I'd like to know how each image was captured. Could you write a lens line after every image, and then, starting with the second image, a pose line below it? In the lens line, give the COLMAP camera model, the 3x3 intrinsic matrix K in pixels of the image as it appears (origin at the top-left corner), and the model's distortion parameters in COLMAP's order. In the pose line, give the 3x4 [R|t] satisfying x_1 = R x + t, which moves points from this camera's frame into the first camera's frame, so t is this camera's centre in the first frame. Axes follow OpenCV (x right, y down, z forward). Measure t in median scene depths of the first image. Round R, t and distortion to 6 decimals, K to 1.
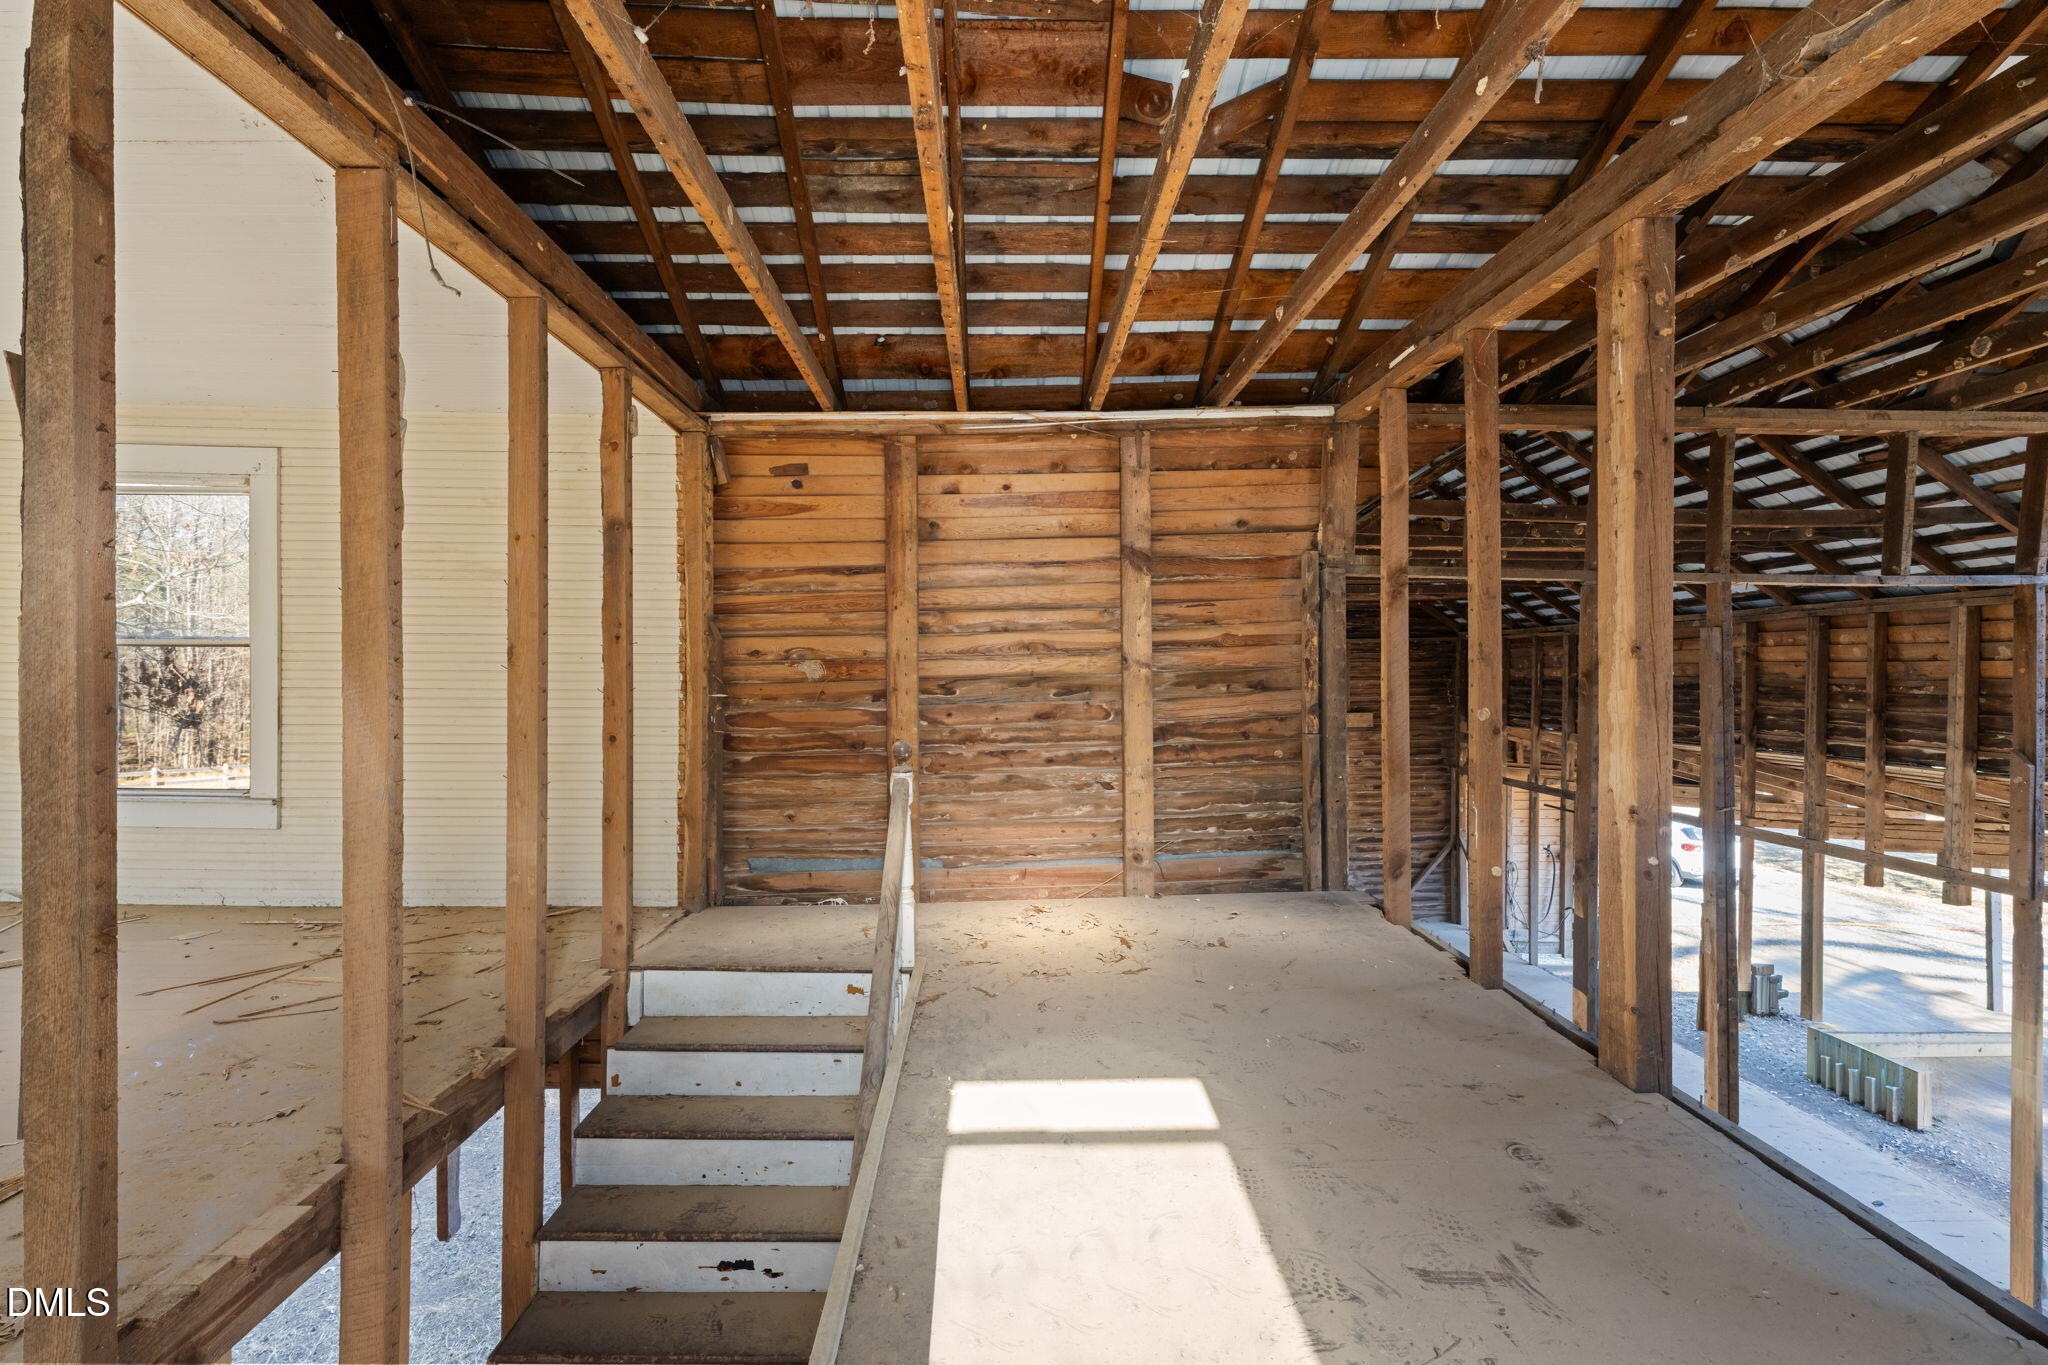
lens RADIAL K [[876.2, 0, 1021.2], [0, 876.2, 678.1], [0, 0, 1]] dist [-0.001180, -0.000059]
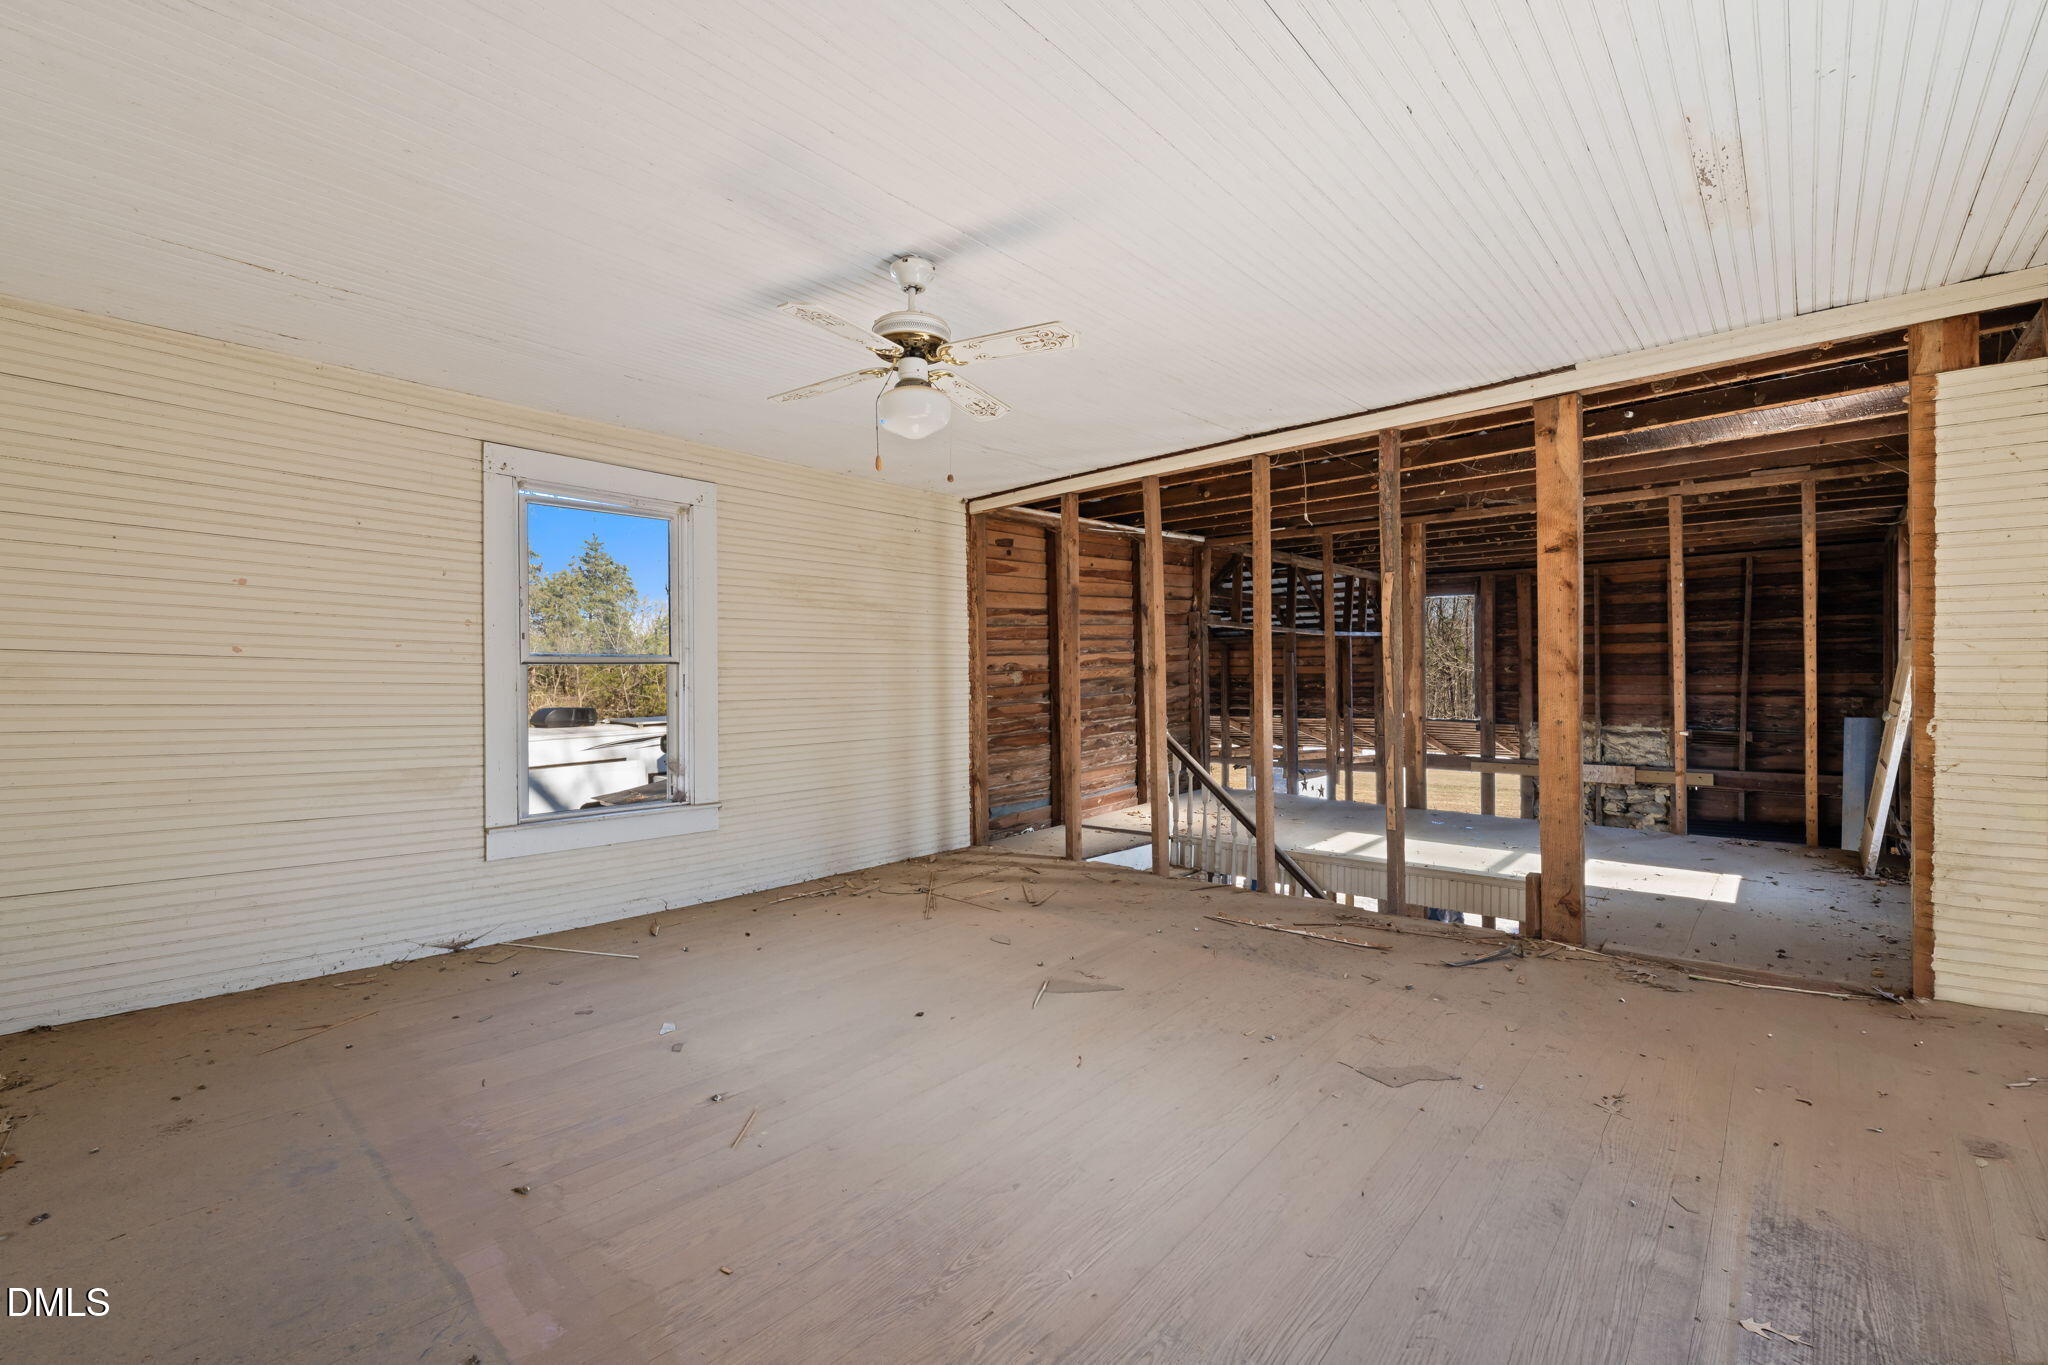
lens RADIAL K [[876.2, 0, 1010.8], [0, 876.2, 684.2], [0, 0, 1]] dist [-0.001180, -0.000059]
pose [[0.692014, -0.021832, 0.721554, -1.319464], [0.024313, 0.999680, 0.006929, -0.008683], [-0.721474, 0.012749, 0.692324, -0.027540]]
